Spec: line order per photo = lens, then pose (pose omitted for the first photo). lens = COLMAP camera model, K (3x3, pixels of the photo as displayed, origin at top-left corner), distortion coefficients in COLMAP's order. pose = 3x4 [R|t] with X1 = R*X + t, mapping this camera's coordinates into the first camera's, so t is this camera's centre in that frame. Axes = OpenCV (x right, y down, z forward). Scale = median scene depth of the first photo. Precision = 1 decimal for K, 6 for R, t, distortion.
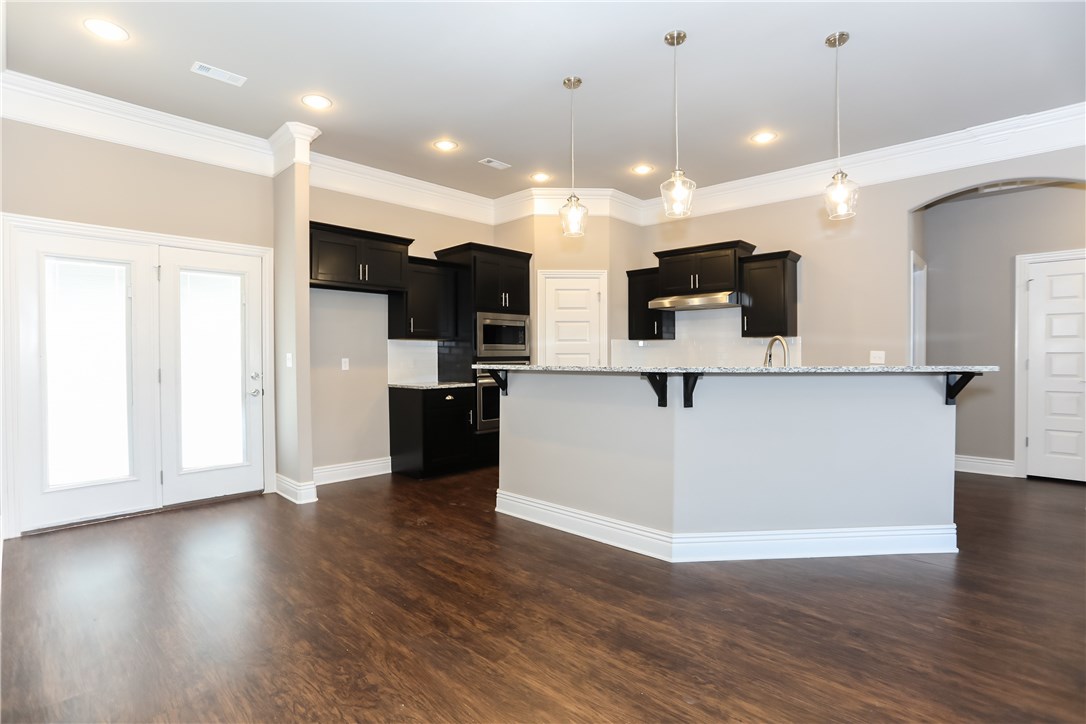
lens RADIAL K [[526.6, 0, 541.2], [0, 526.6, 364.7], [0, 0, 1]] dist [-0.061825, 0.019128]
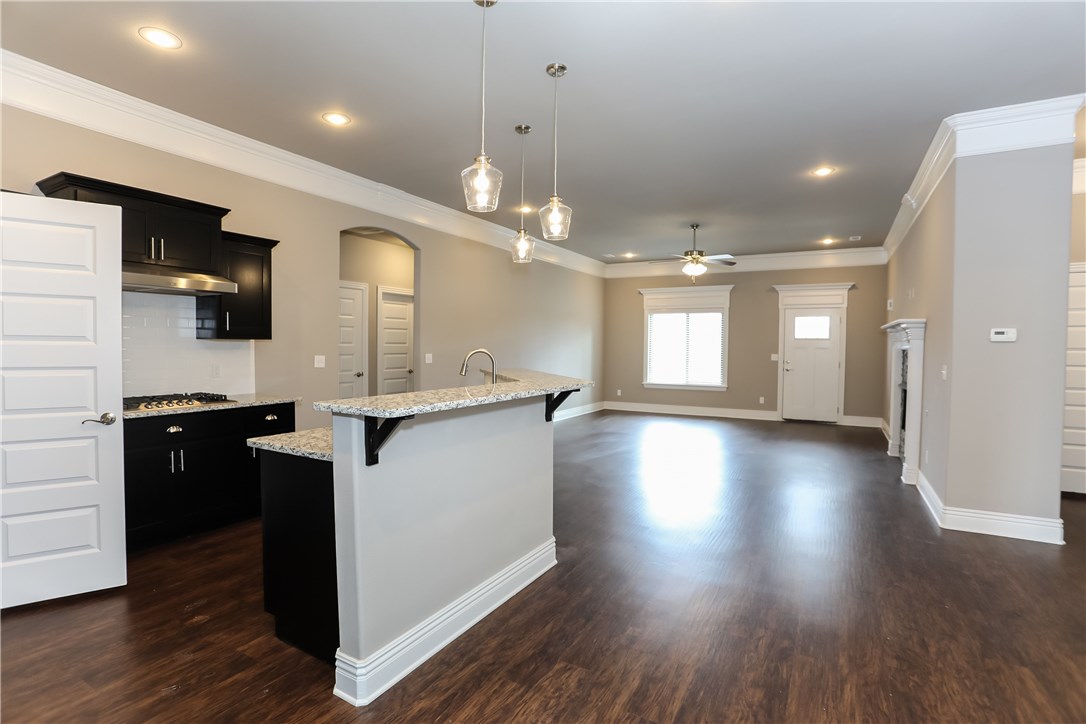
lens RADIAL K [[526.6, 0, 539.7], [0, 526.6, 366.0], [0, 0, 1]] dist [-0.061825, 0.019128]
pose [[-0.245210, -0.035174, 0.968832, -0.445356], [0.010351, 0.999190, 0.038895, -0.038029], [-0.969415, 0.019566, -0.244647, 0.746783]]
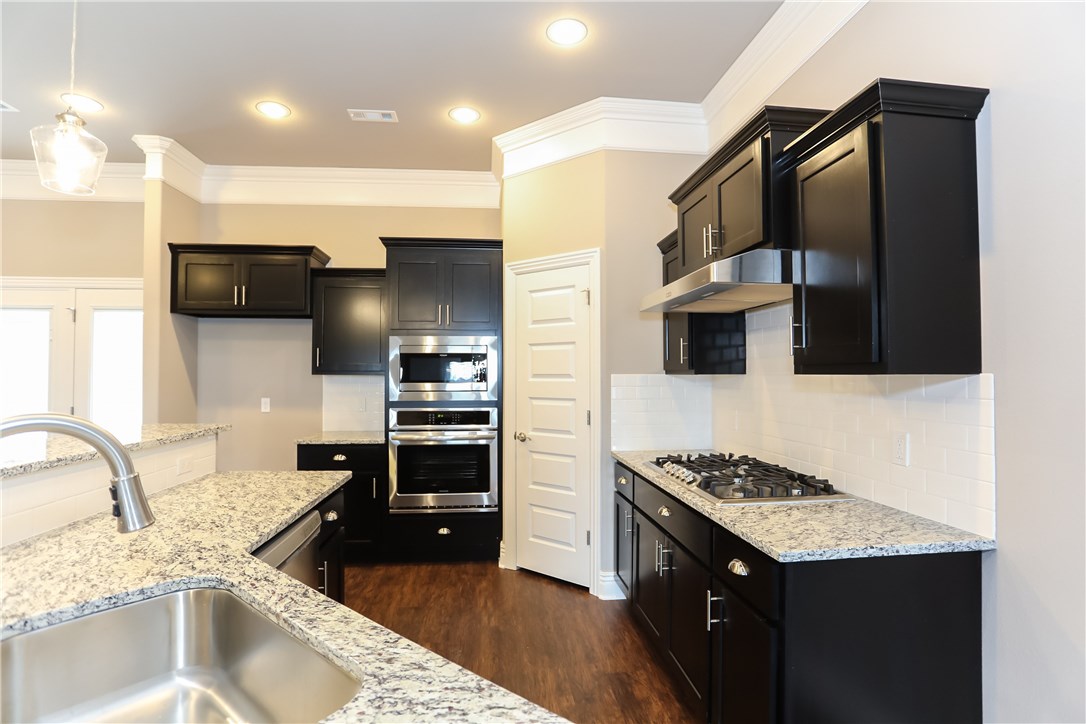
lens RADIAL K [[526.6, 0, 539.5], [0, 526.6, 362.2], [0, 0, 1]] dist [-0.061825, 0.019128]
pose [[0.762401, -0.010095, -0.647026, 0.482119], [-0.015392, 0.999313, -0.033728, -0.046825], [0.646922, 0.035673, 0.761722, 0.618777]]
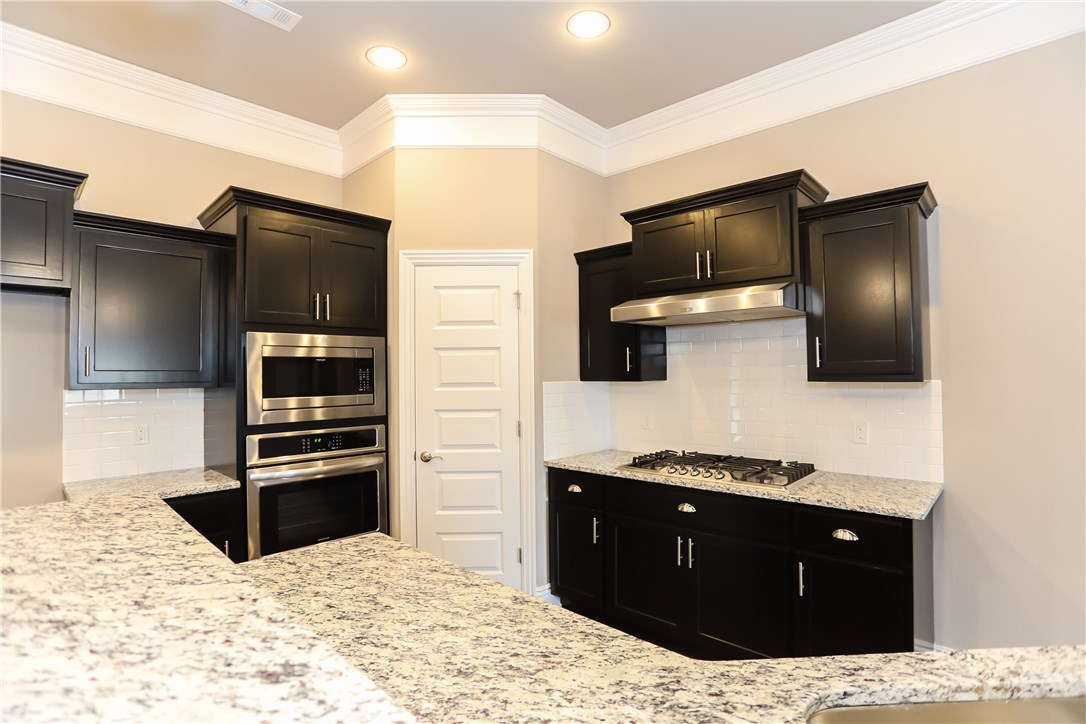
lens RADIAL K [[526.6, 0, 539.4], [0, 526.6, 364.1], [0, 0, 1]] dist [-0.061825, 0.019128]
pose [[0.999985, -0.005102, 0.002042, 0.146294], [0.005170, 0.999376, -0.034940, -0.054163], [-0.001862, 0.034950, 0.999387, 0.544282]]
